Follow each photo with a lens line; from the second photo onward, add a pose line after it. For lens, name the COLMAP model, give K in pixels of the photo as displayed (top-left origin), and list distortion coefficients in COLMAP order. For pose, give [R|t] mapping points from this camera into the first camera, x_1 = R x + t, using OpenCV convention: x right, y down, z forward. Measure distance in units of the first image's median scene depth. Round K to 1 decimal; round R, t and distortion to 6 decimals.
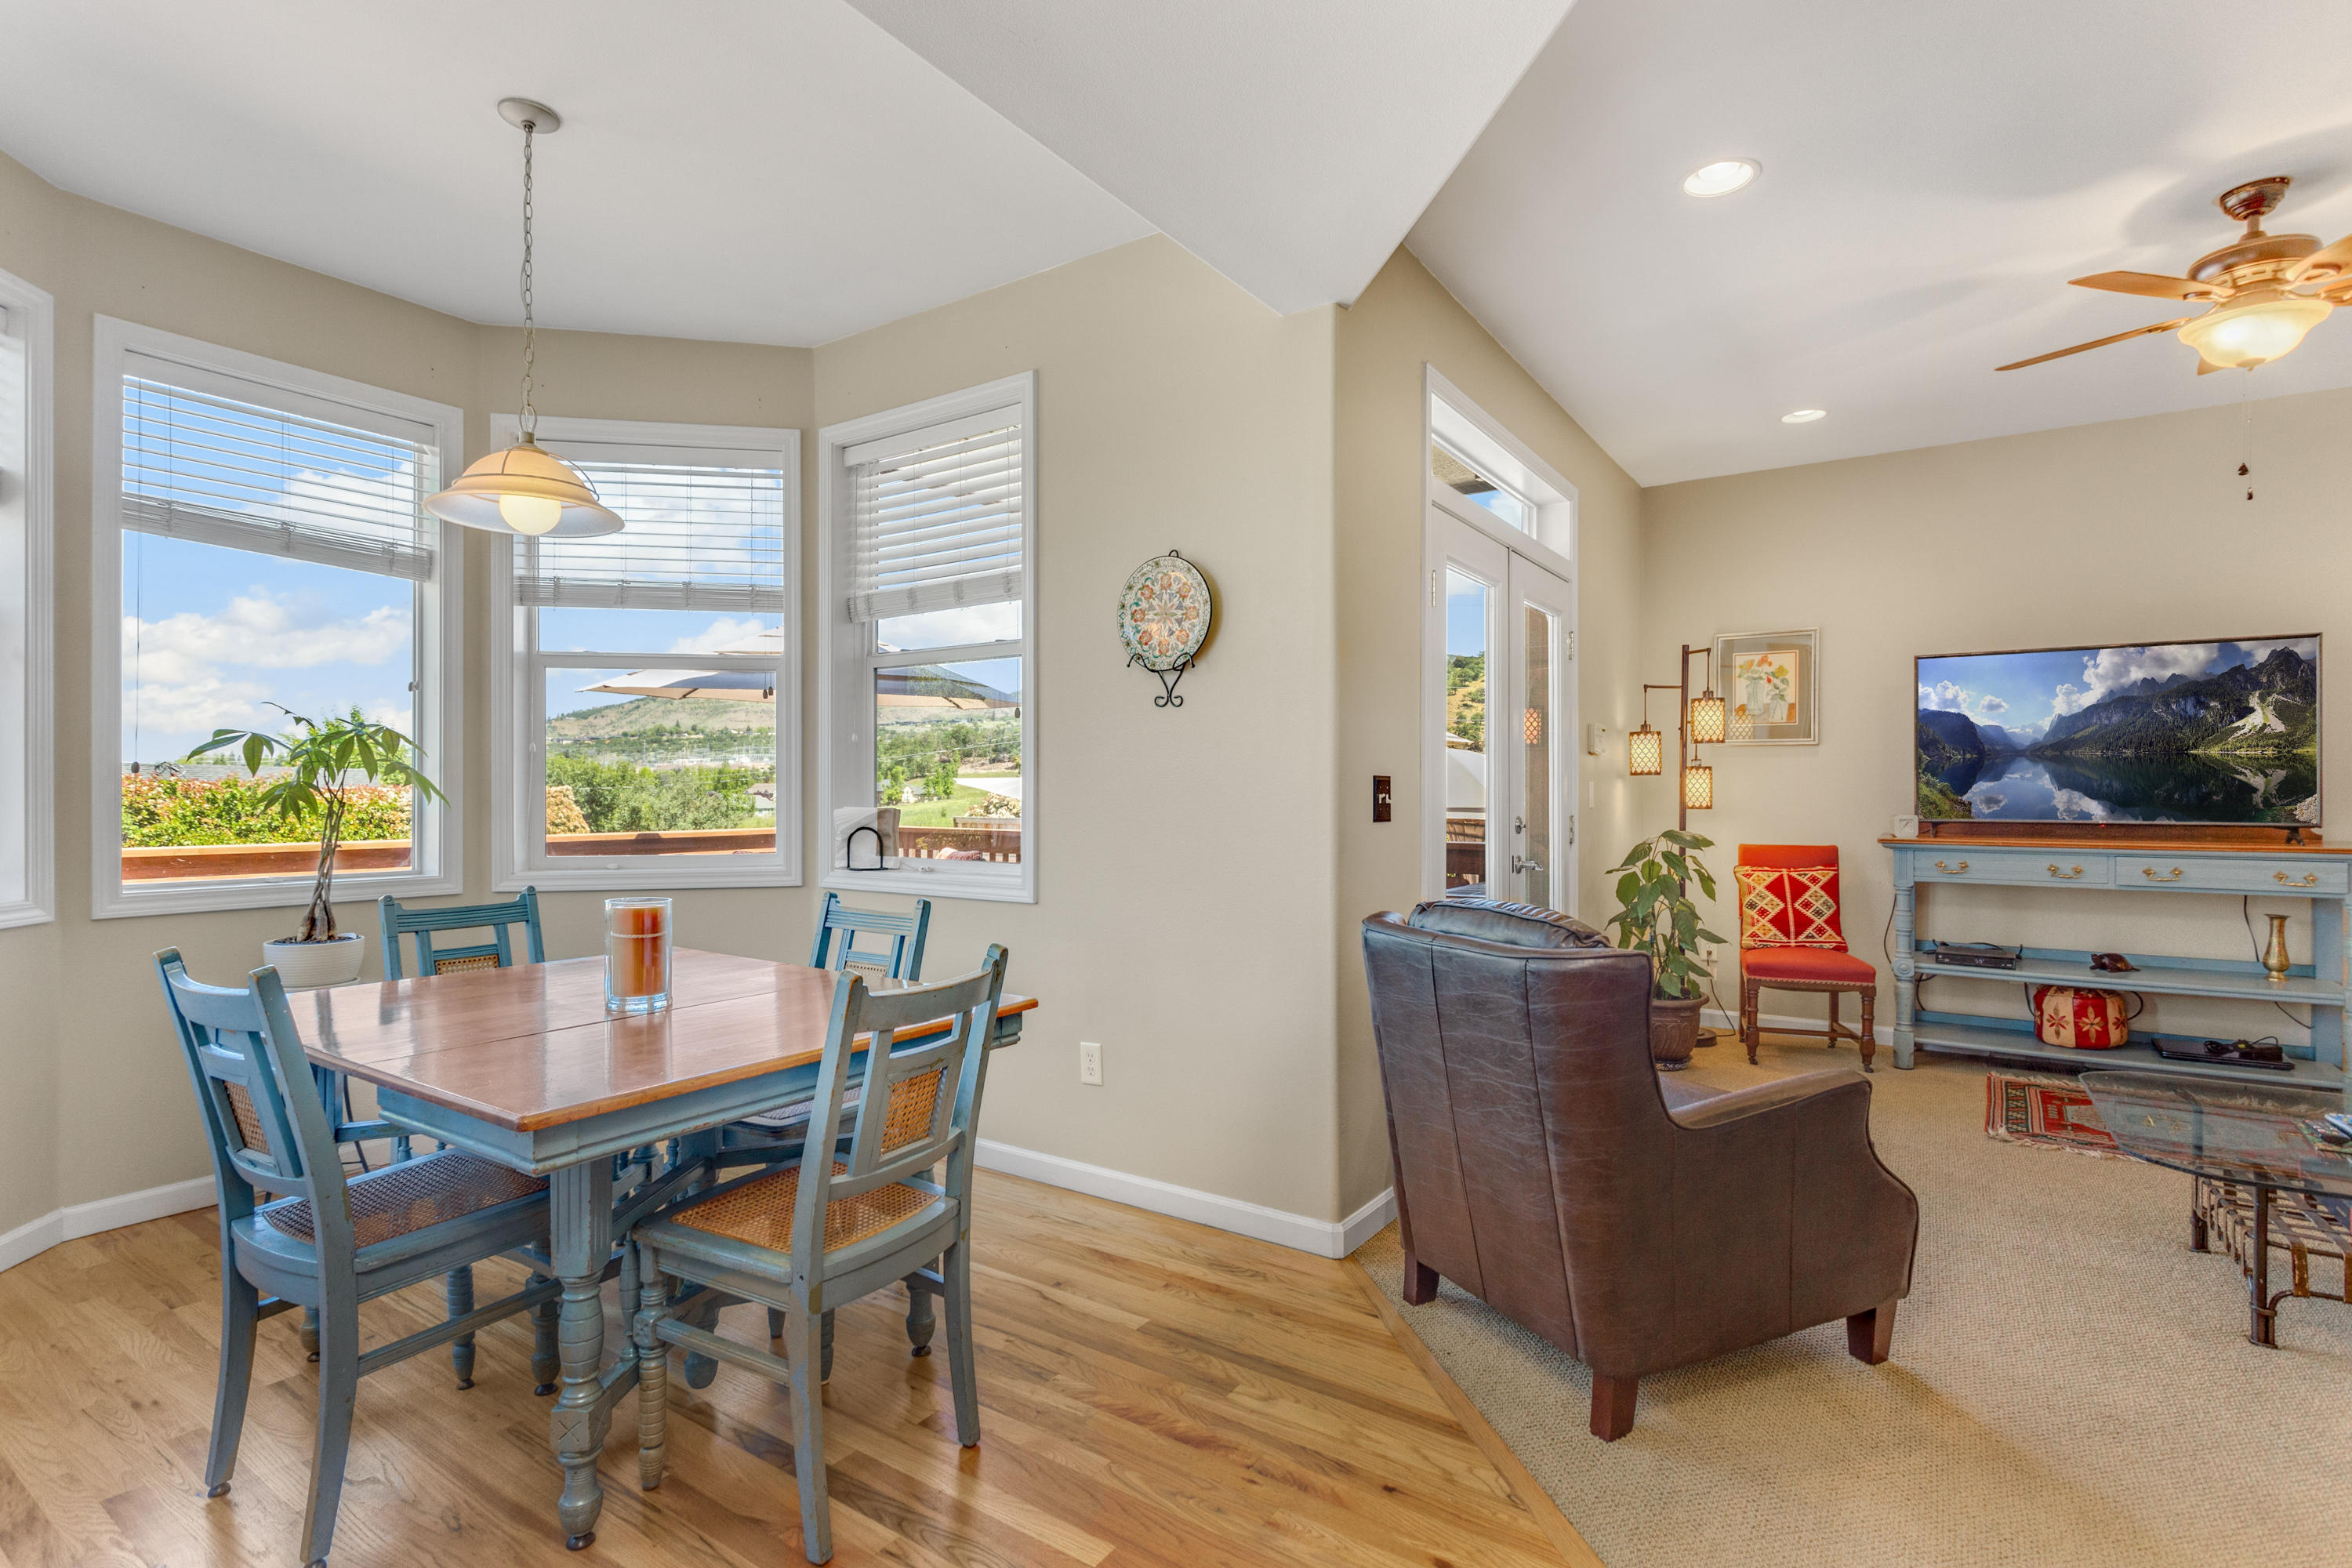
lens RADIAL K [[1097.2, 0, 1167.3], [0, 1097.2, 783.3], [0, 0, 1]] dist [0.002620, 0.000753]
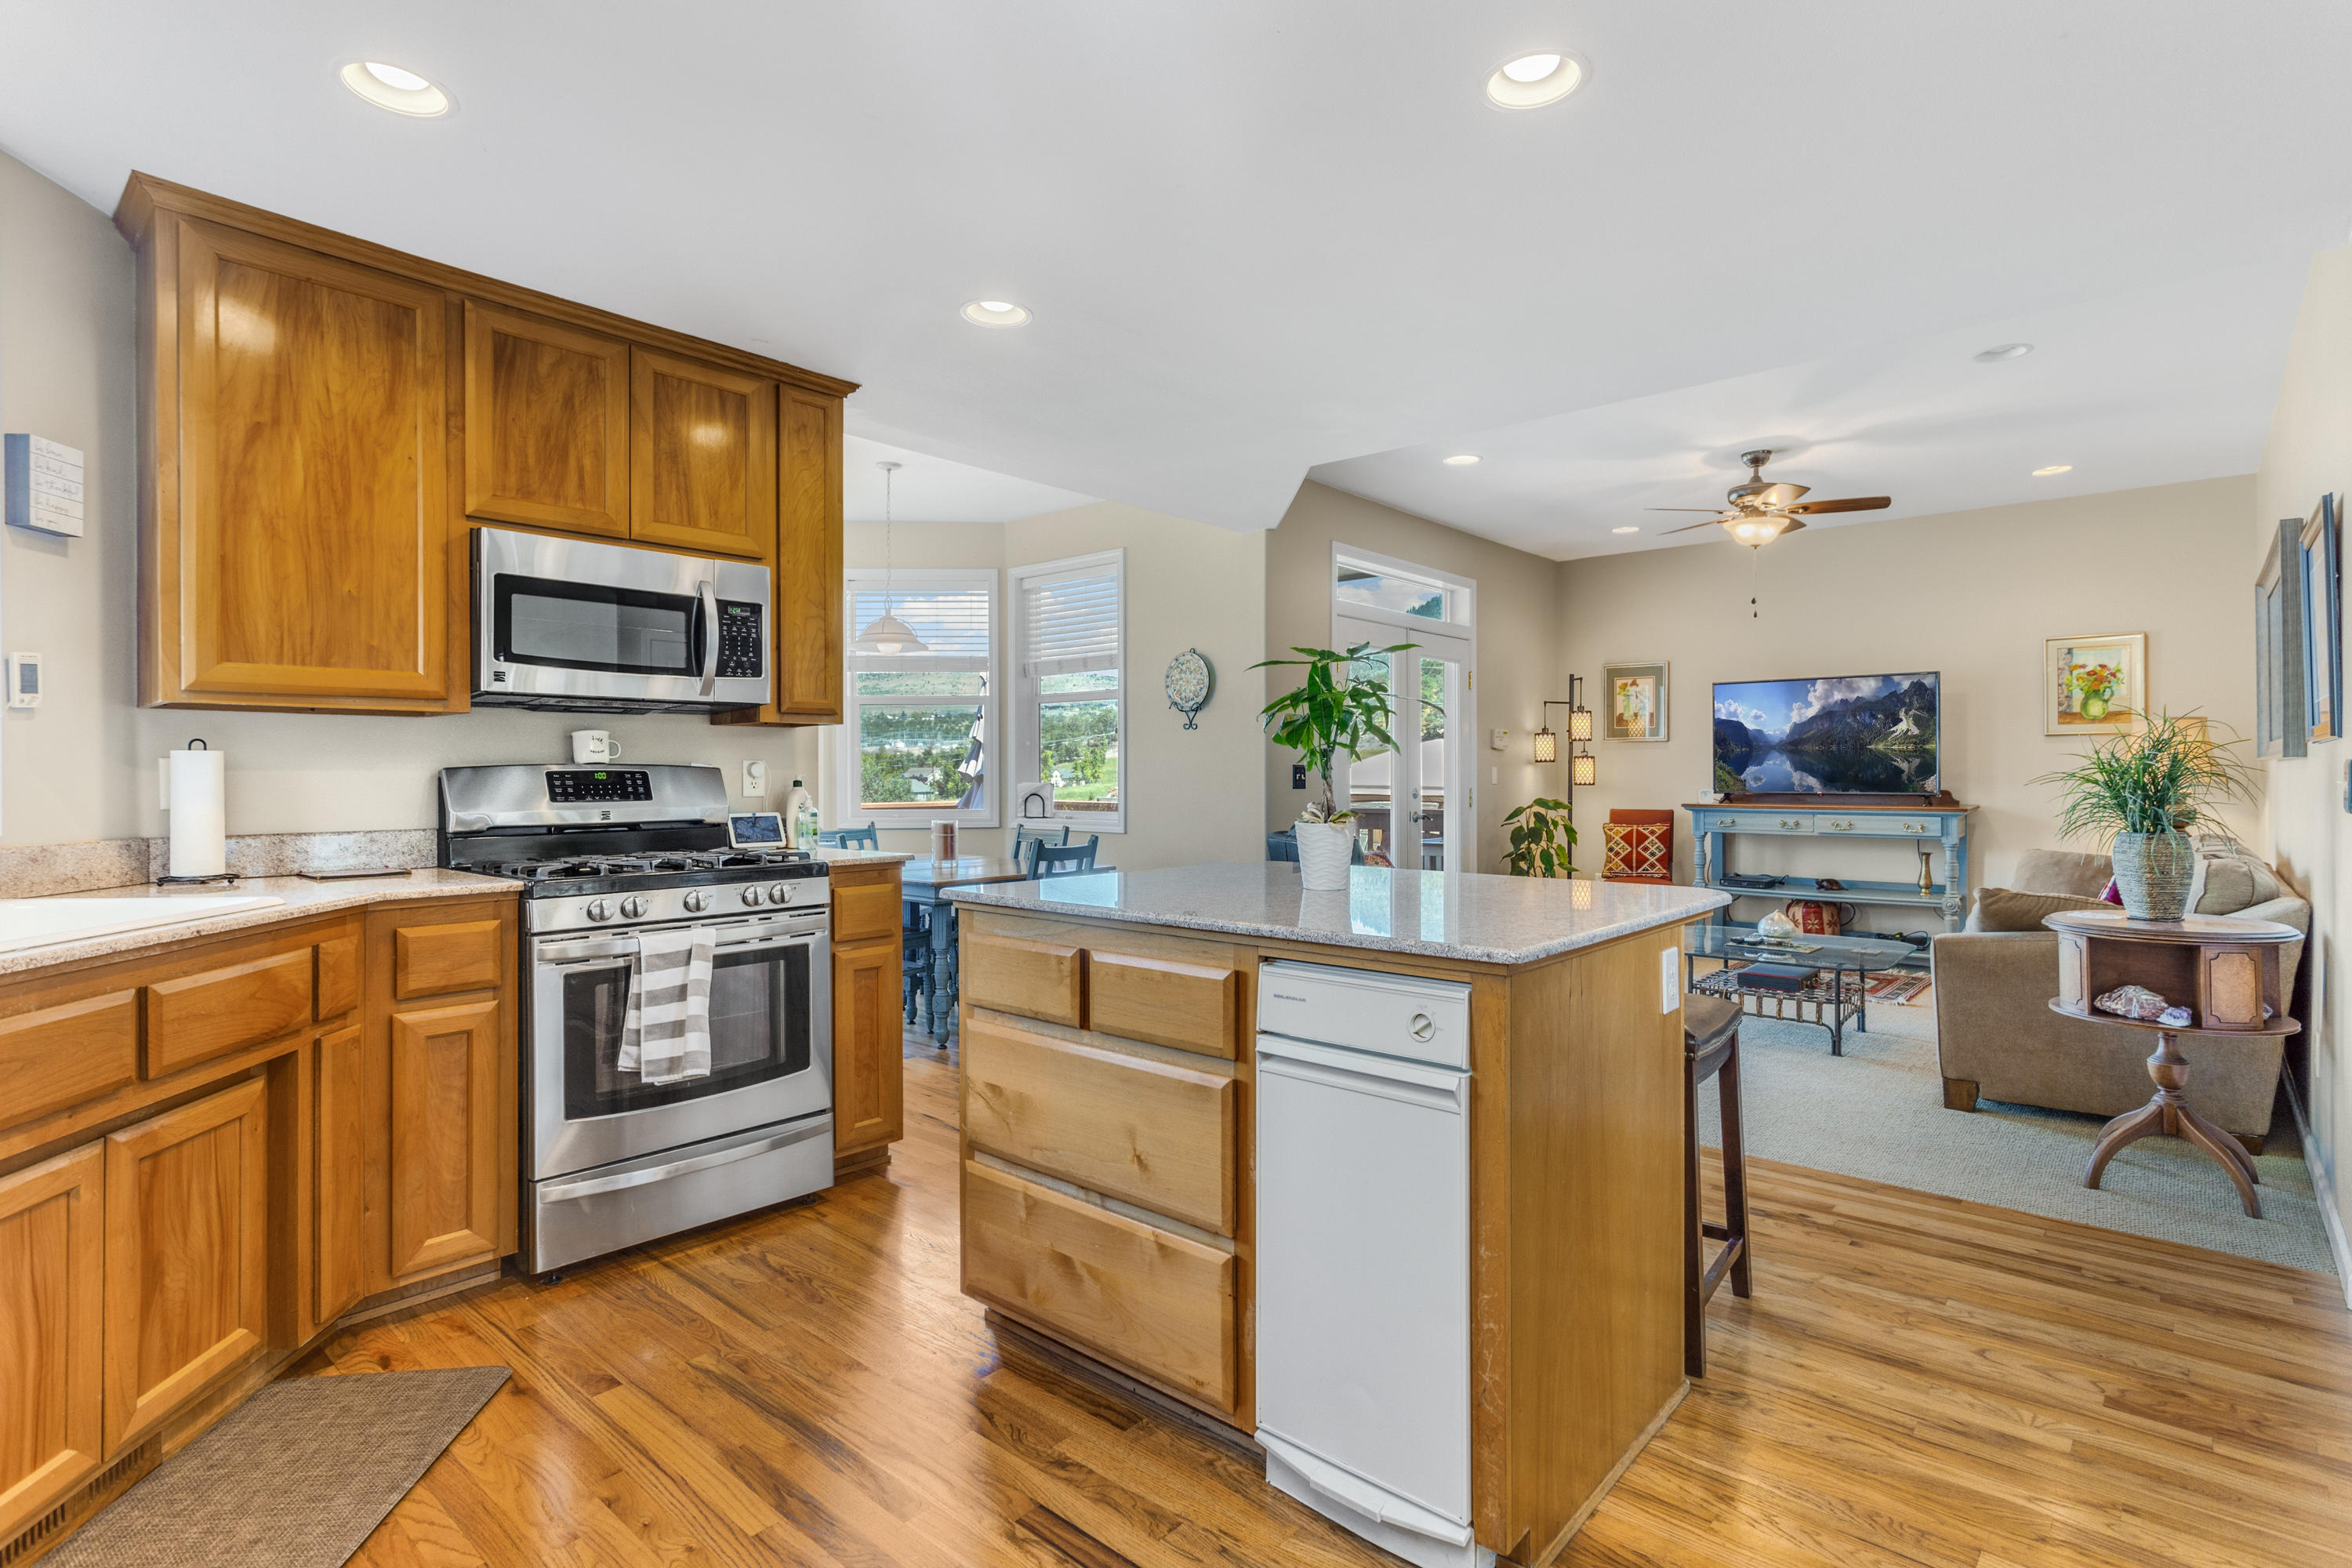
lens RADIAL K [[1135.8, 0, 1182.4], [0, 1135.8, 770.1], [0, 0, 1]] dist [0.001909, 0.000224]
pose [[0.992573, -0.002367, -0.121629, 0.158591], [0.002743, 0.999992, 0.002929, -0.003042], [0.121622, -0.003241, 0.992571, -0.676563]]
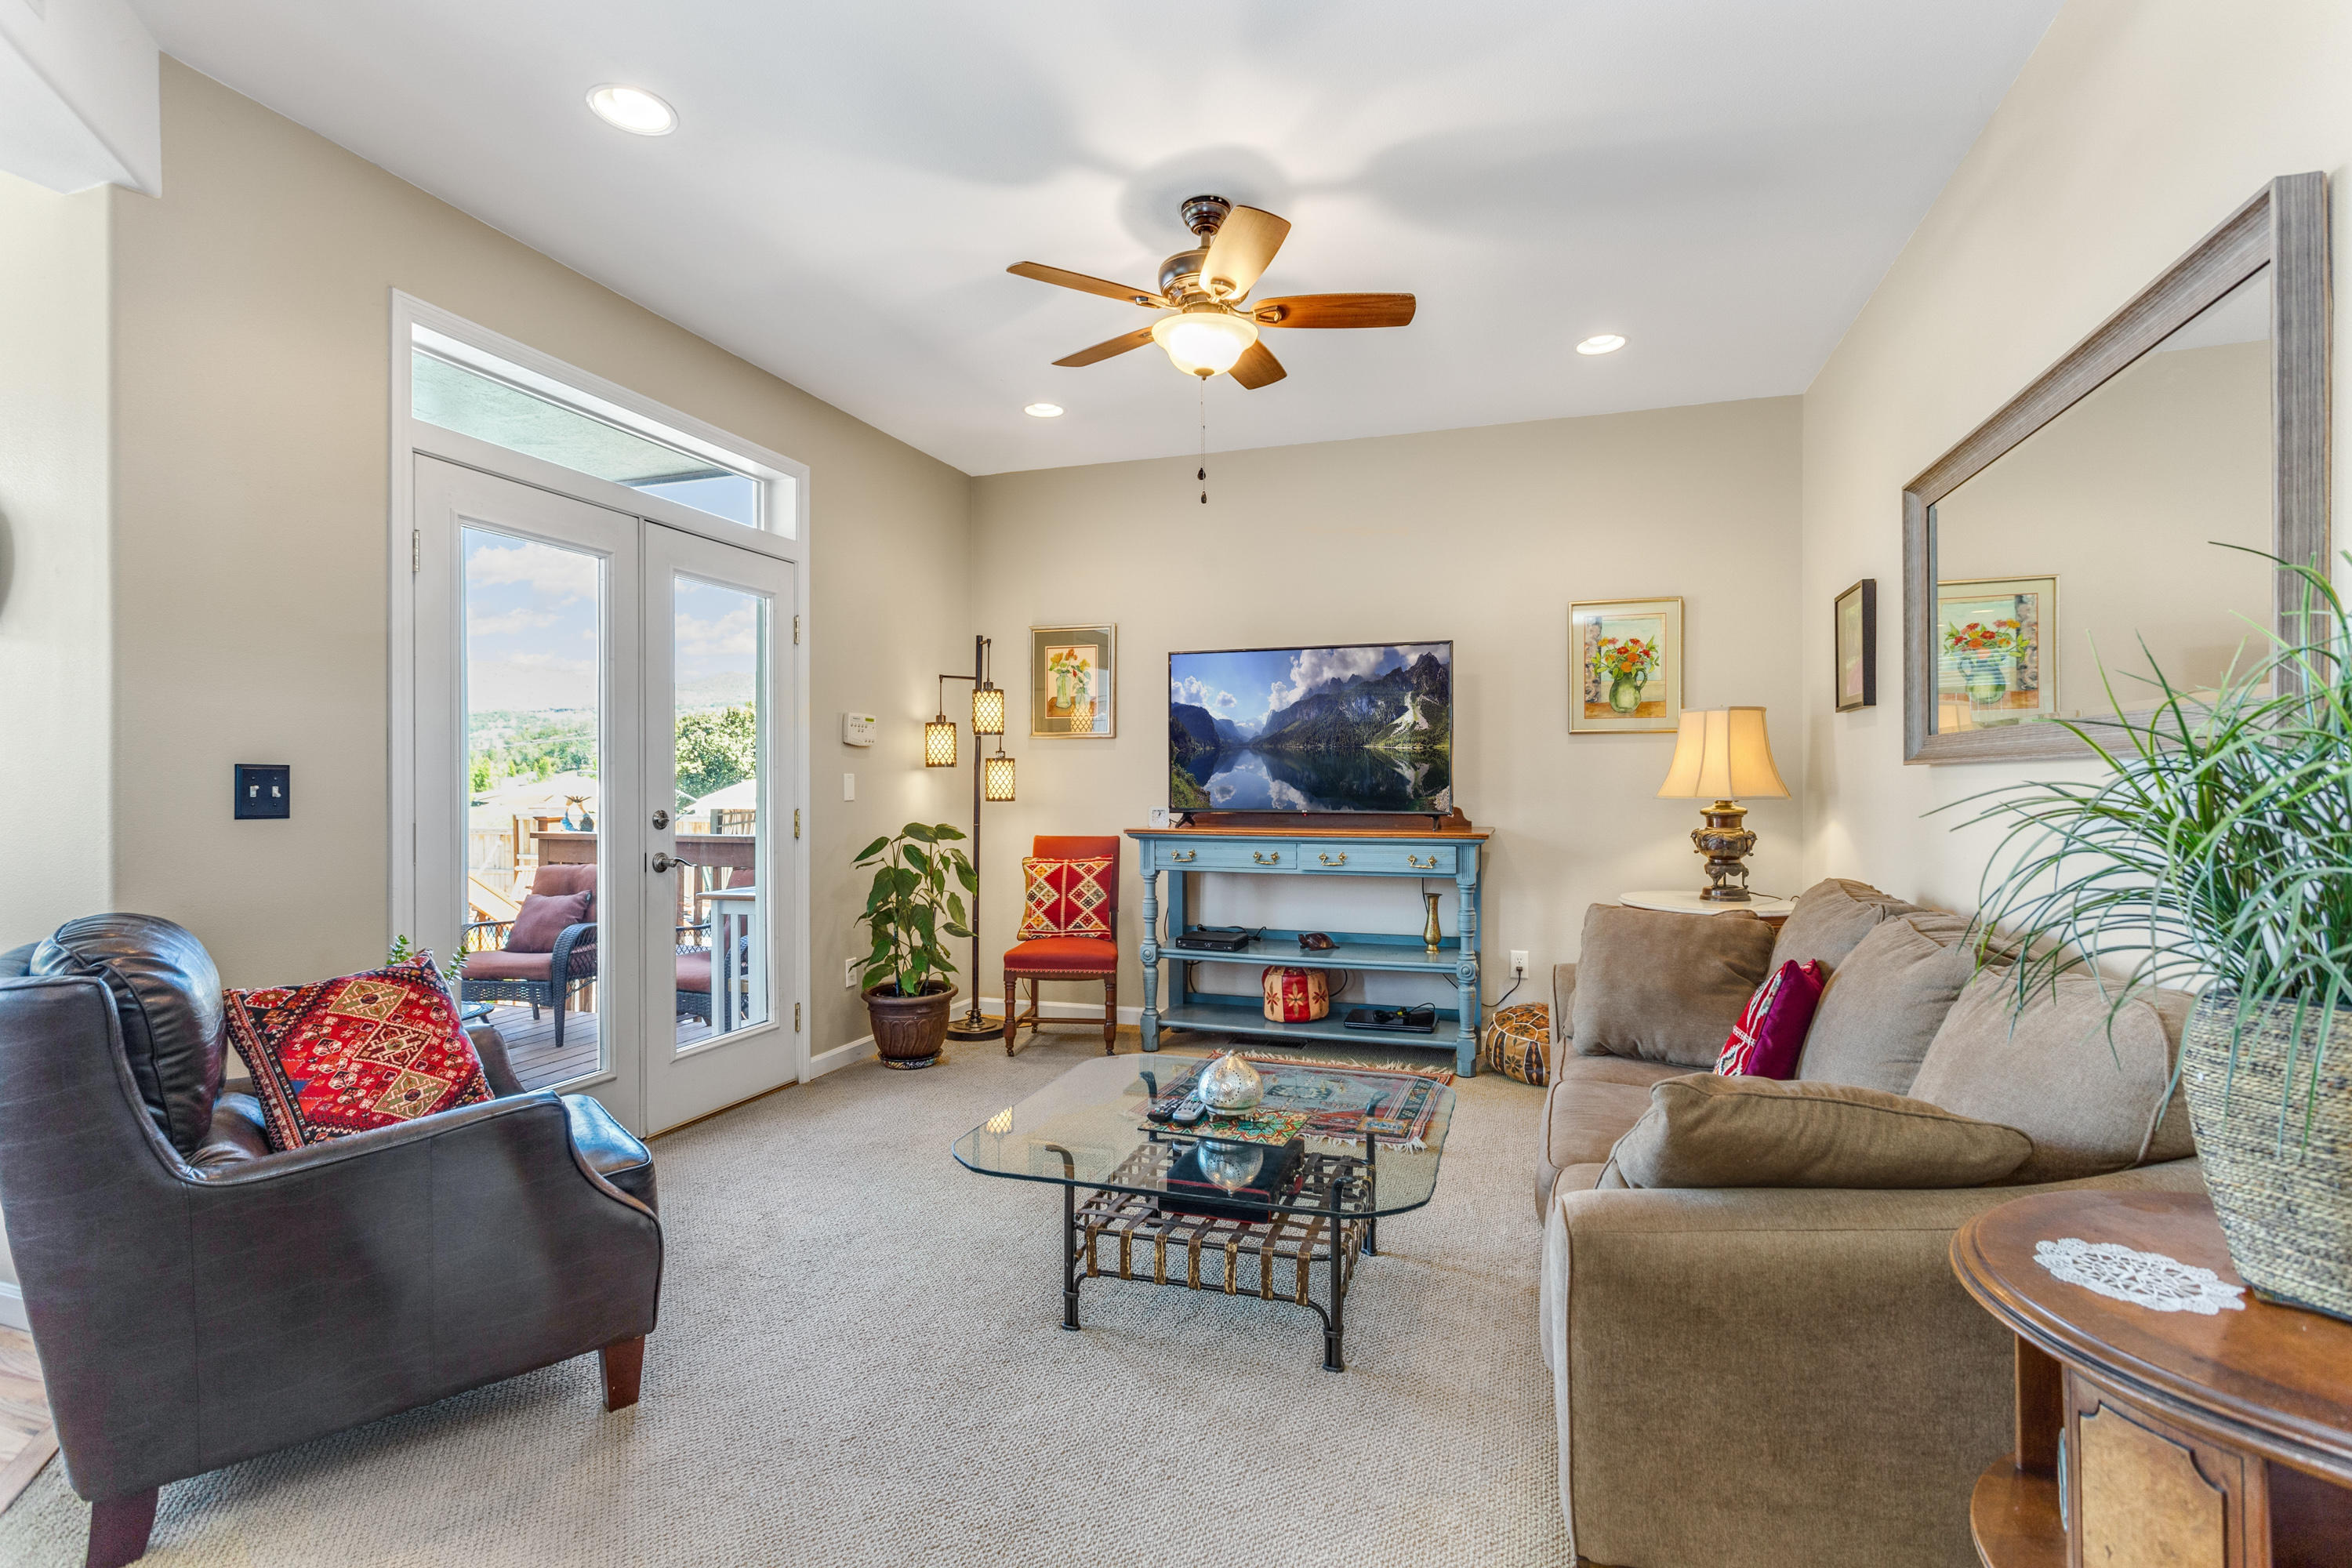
lens RADIAL K [[1097.2, 0, 1167.3], [0, 1097.2, 783.3], [0, 0, 1]] dist [0.002620, 0.000753]
pose [[0.965328, -0.000960, 0.261039, 0.437044], [-0.000679, 0.999981, 0.006187, 0.001407], [-0.261040, -0.006150, 0.965309, 0.001830]]
